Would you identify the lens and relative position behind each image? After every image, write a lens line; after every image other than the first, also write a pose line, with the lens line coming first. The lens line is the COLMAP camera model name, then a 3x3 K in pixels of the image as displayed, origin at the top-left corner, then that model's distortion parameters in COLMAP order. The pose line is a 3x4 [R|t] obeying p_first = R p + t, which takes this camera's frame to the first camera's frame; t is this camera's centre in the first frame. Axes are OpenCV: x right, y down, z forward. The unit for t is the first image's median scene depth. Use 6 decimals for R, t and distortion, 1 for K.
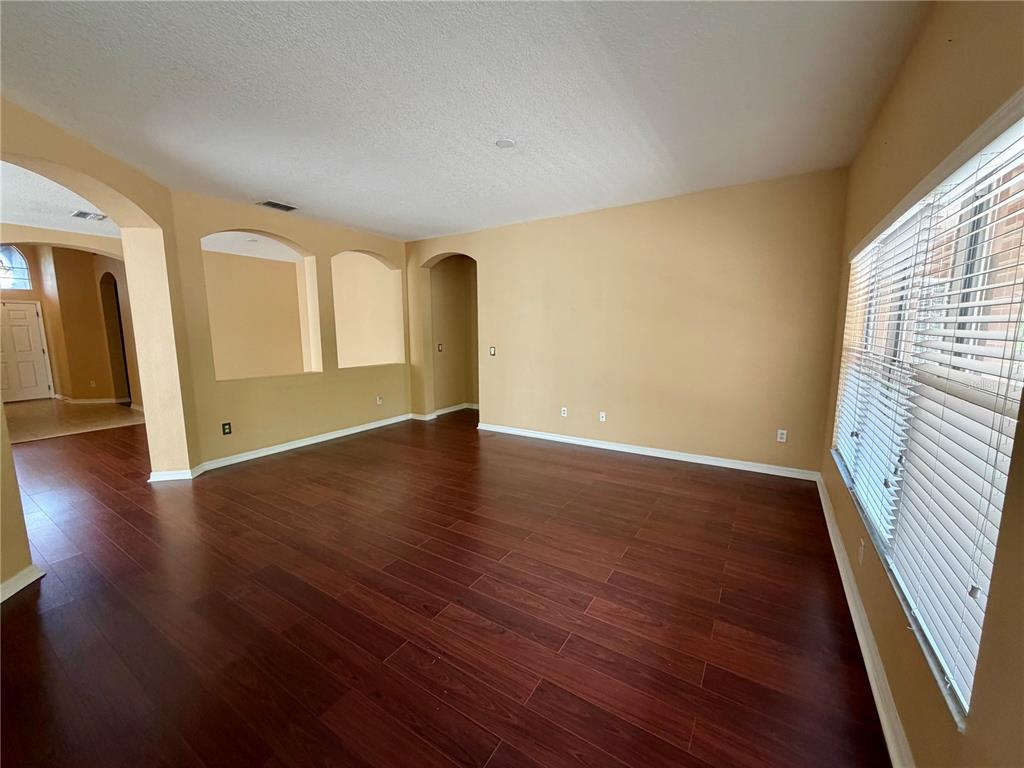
lens RADIAL K [[409.2, 0, 506.9], [0, 409.2, 385.9], [0, 0, 1]] dist [0.001376, -0.000574]
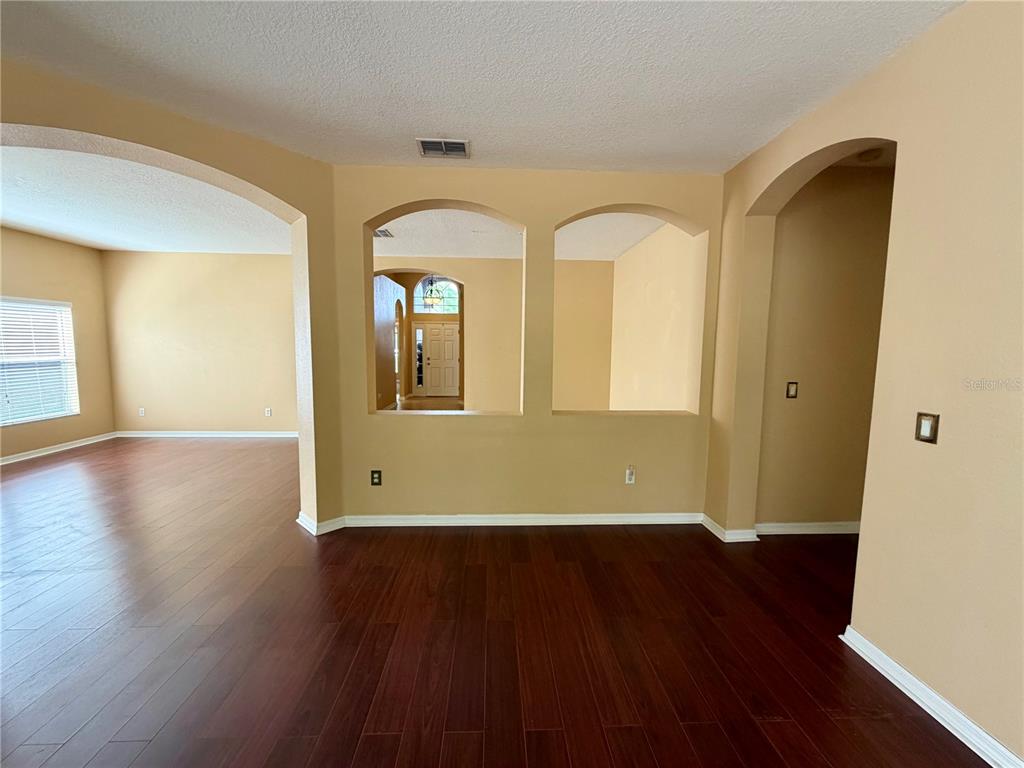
lens RADIAL K [[409.2, 0, 509.0], [0, 409.2, 385.2], [0, 0, 1]] dist [0.001376, -0.000574]
pose [[0.571058, 0.096248, -0.815248, 0.029516], [-0.122646, 0.991960, 0.031201, -0.082544], [0.811696, 0.082170, 0.578271, 0.543940]]
